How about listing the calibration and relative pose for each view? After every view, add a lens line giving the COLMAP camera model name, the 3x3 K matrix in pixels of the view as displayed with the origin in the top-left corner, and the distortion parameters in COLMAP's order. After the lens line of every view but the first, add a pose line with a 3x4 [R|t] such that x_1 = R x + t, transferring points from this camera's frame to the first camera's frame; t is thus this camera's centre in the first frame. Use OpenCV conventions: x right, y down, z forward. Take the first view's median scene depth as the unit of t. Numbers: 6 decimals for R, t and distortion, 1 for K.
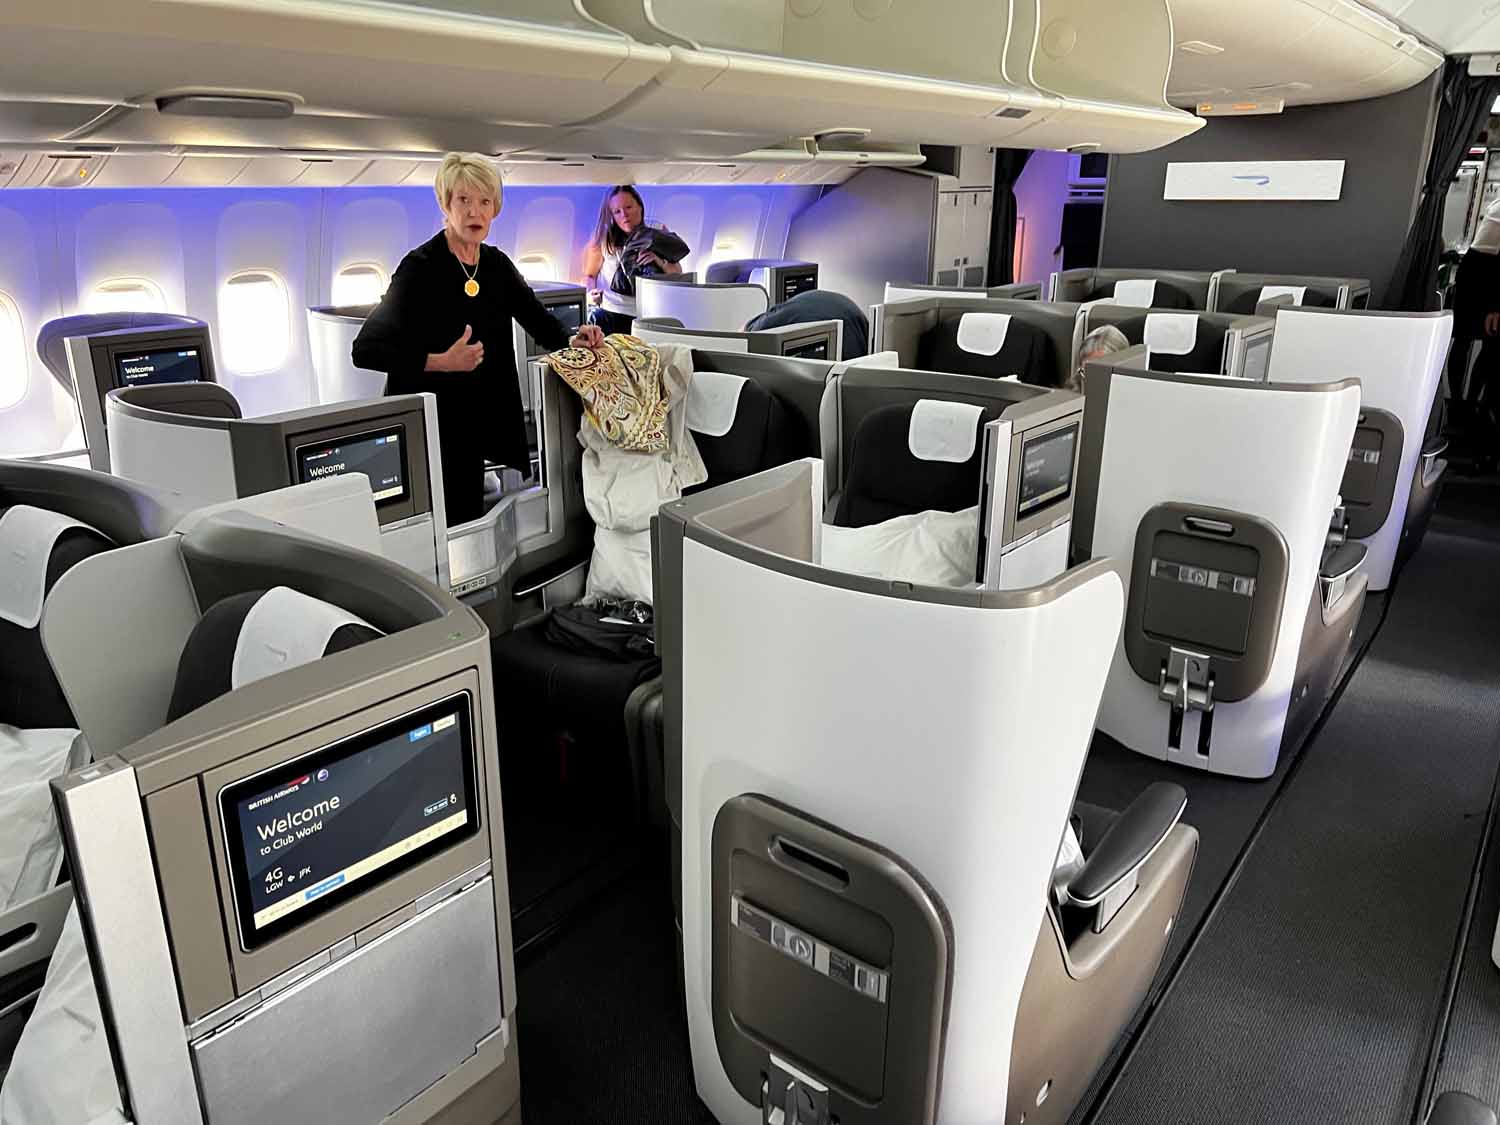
lens RADIAL K [[1129.3, 0, 743.5], [0, 1129.3, 564.2], [0, 0, 1]] dist [0.025650, -0.023525]
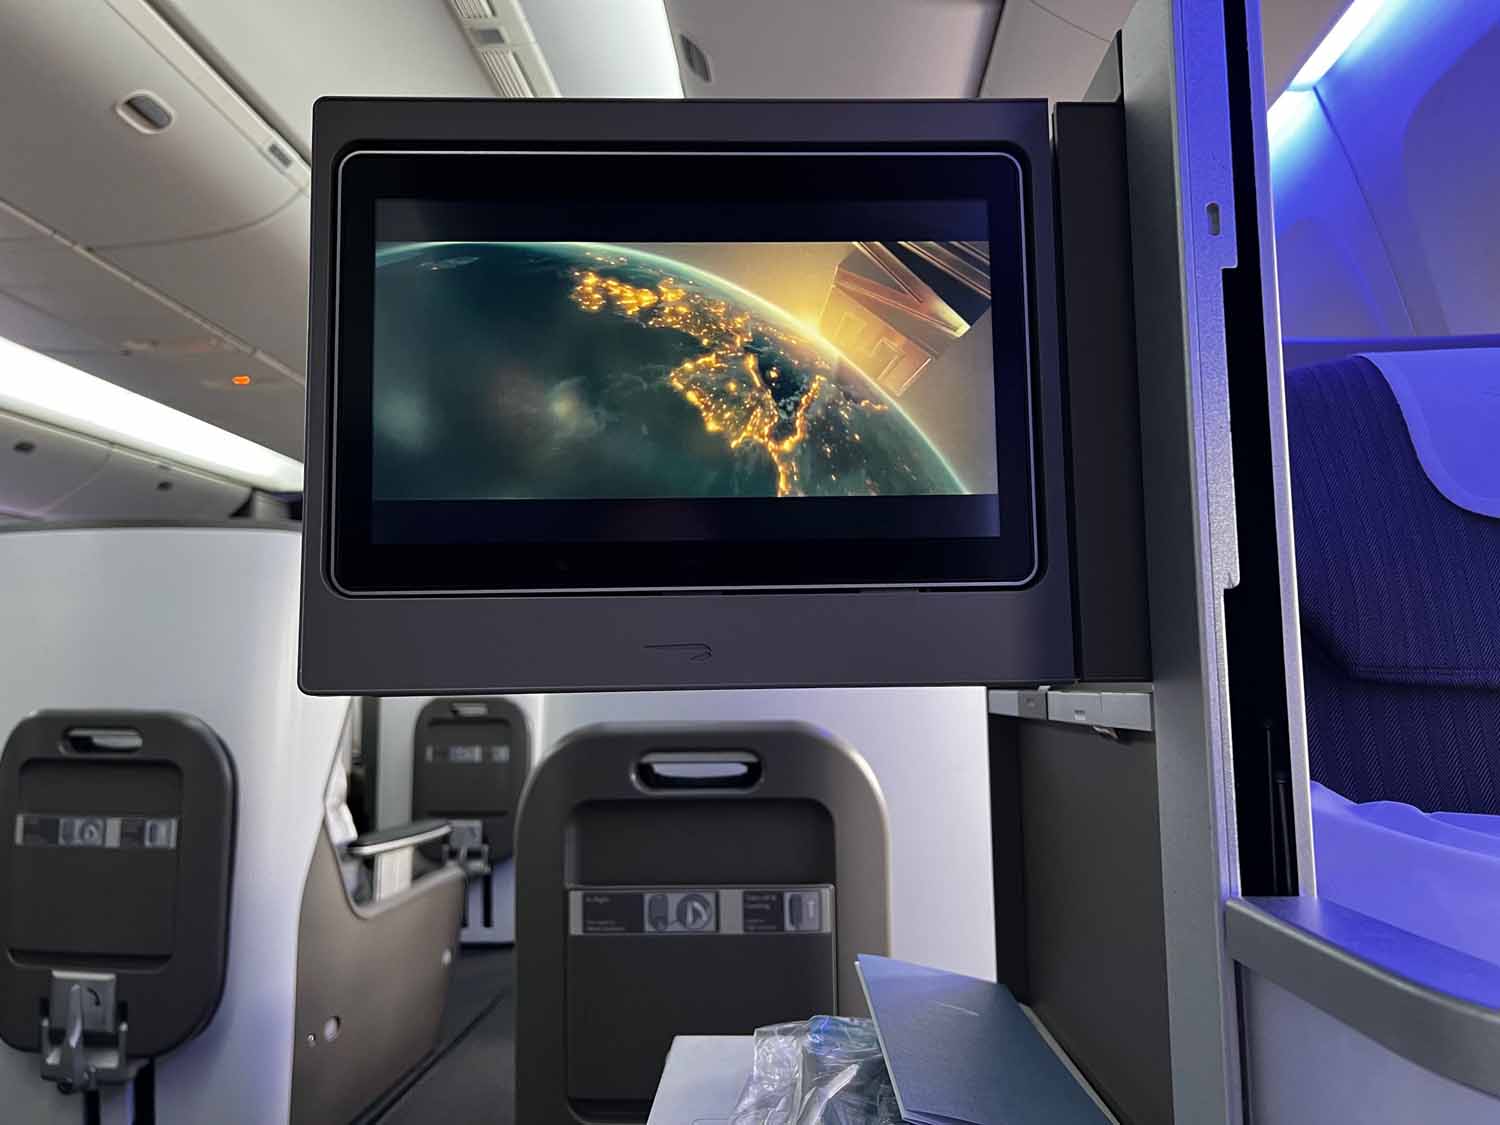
lens RADIAL K [[1129.3, 0, 740.7], [0, 1129.3, 567.5], [0, 0, 1]] dist [0.025650, -0.023525]
pose [[0.837307, 0.044266, 0.544937, -0.035048], [0.180010, 0.918823, -0.351227, 0.614990], [-0.516248, 0.392179, 0.761369, -0.292864]]
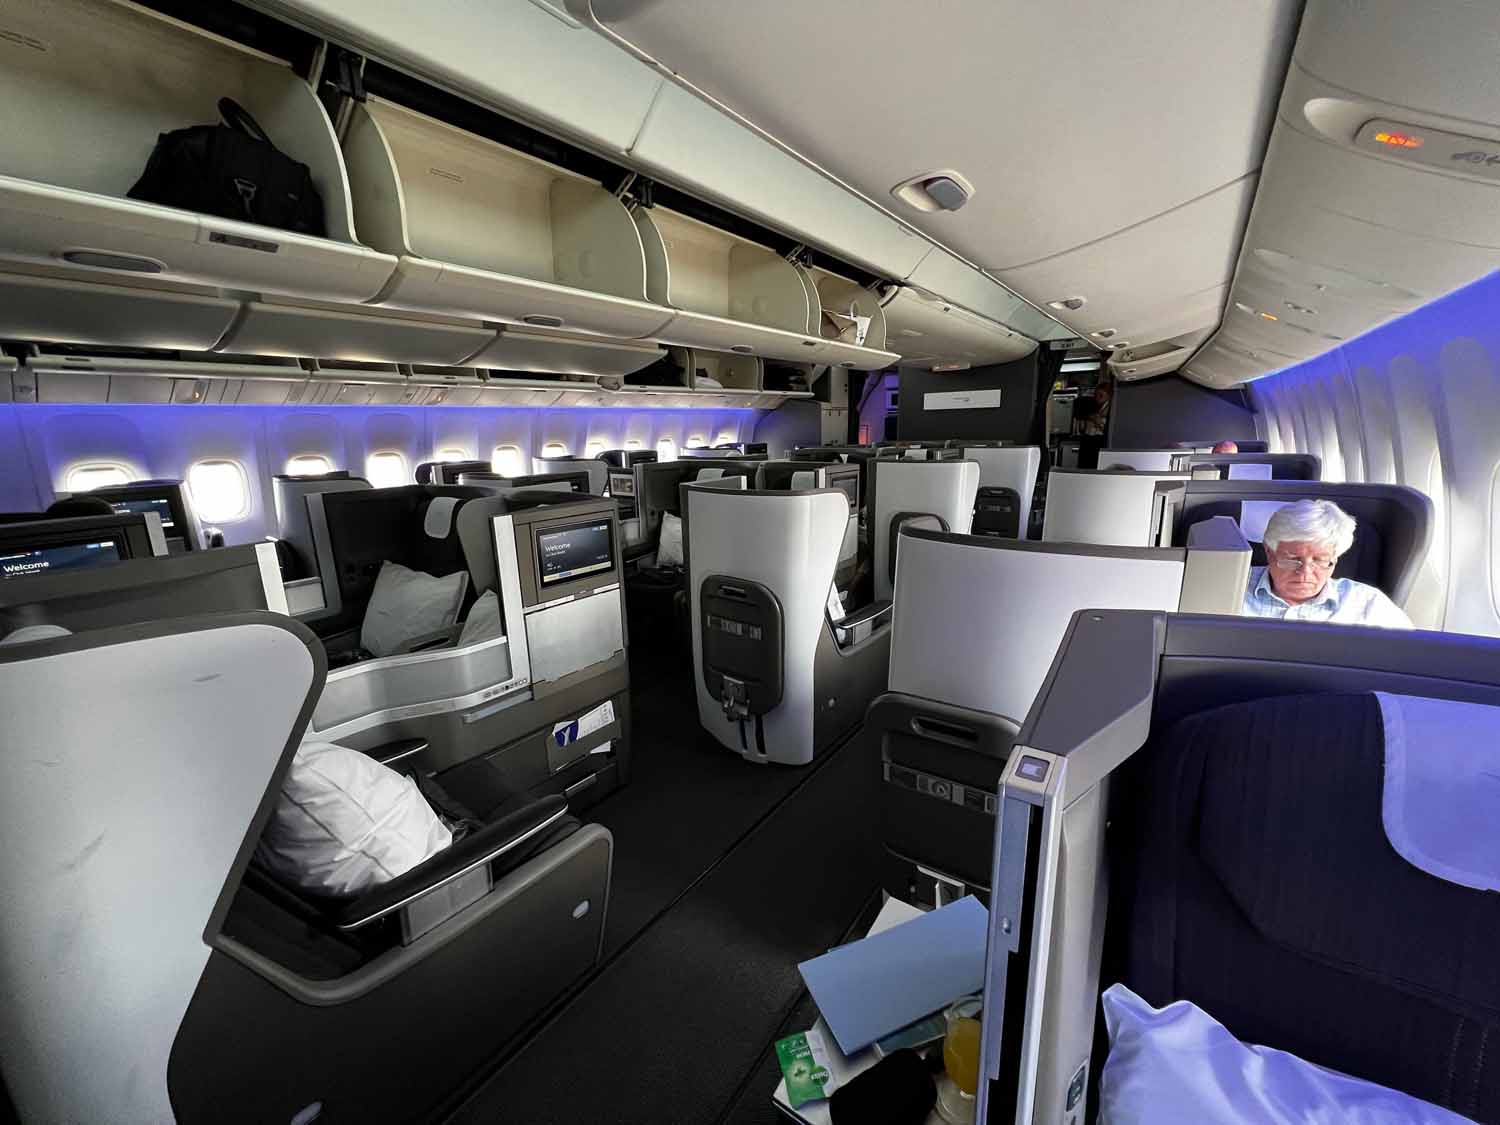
lens RADIAL K [[595.1, 0, 751.3], [0, 595.1, 561.3], [0, 0, 1]] dist [-0.006957, 0.000528]
pose [[0.999543, -0.027841, 0.011759, 0.086923], [0.028880, 0.994557, -0.100107, 0.329767], [-0.008908, 0.100401, 0.994907, -0.461884]]
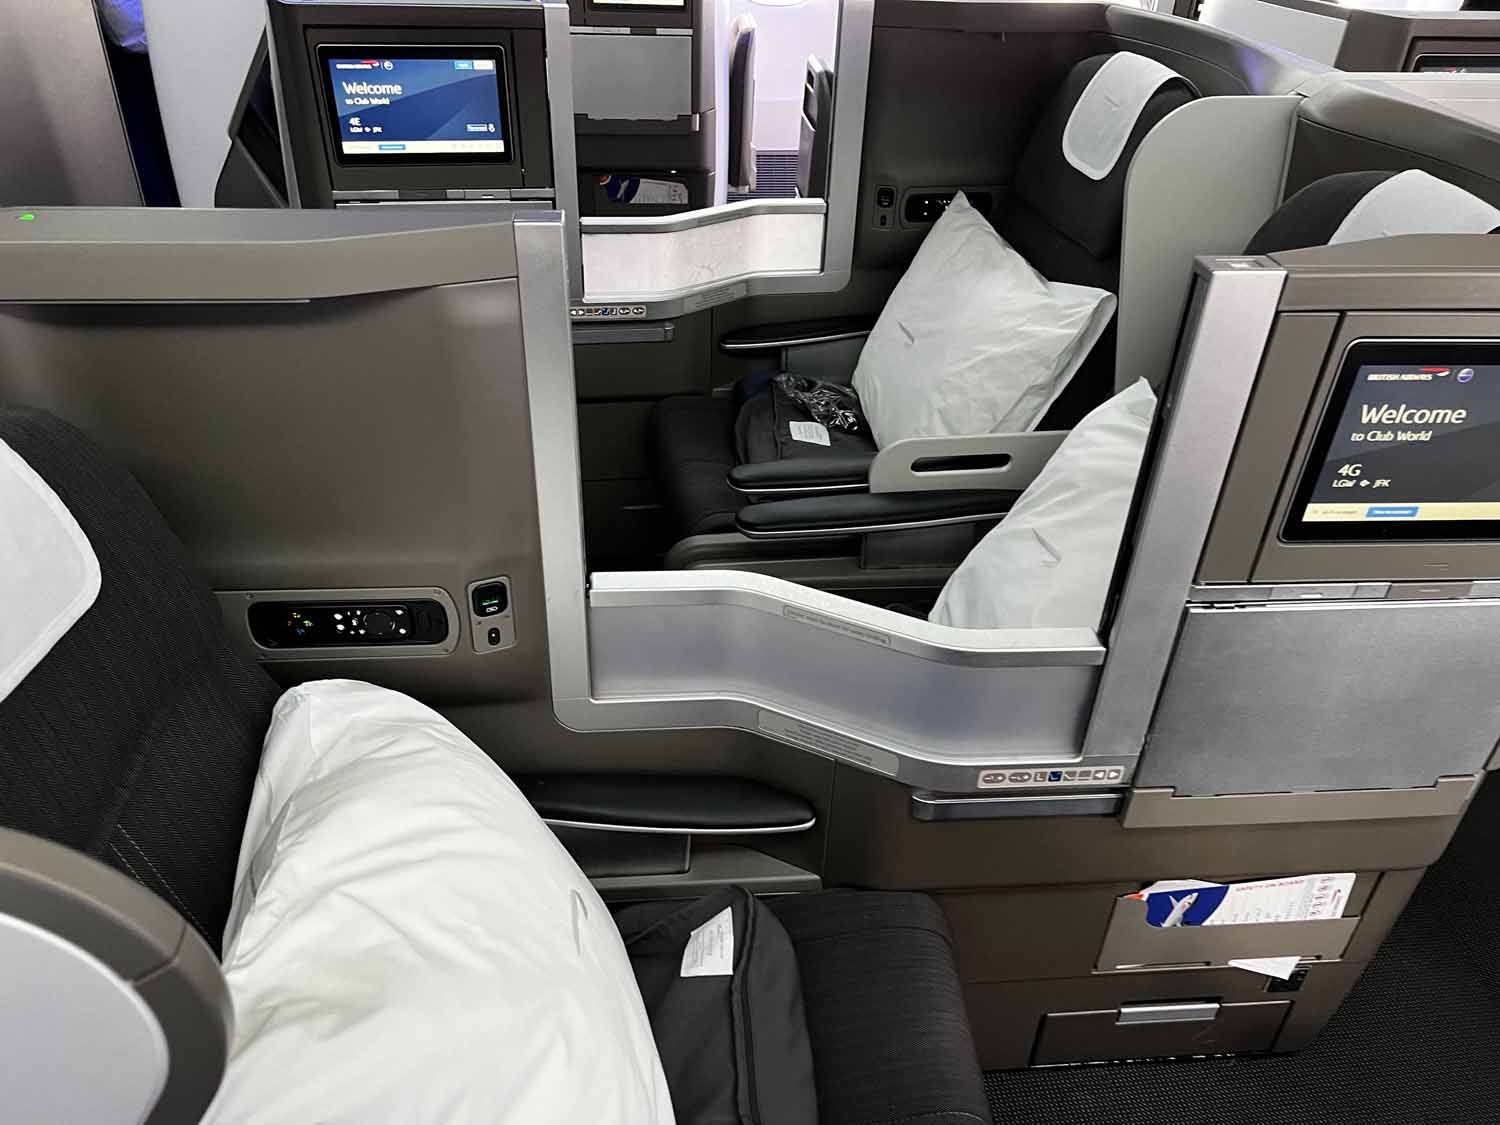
lens RADIAL K [[1129.3, 0, 739.4], [0, 1129.3, 547.2], [0, 0, 1]] dist [0.025650, -0.023525]
pose [[0.688393, 0.412734, -0.596461, -0.151264], [-0.261156, 0.908207, 0.327044, 0.127045], [0.676692, -0.069366, 0.732991, 0.064579]]
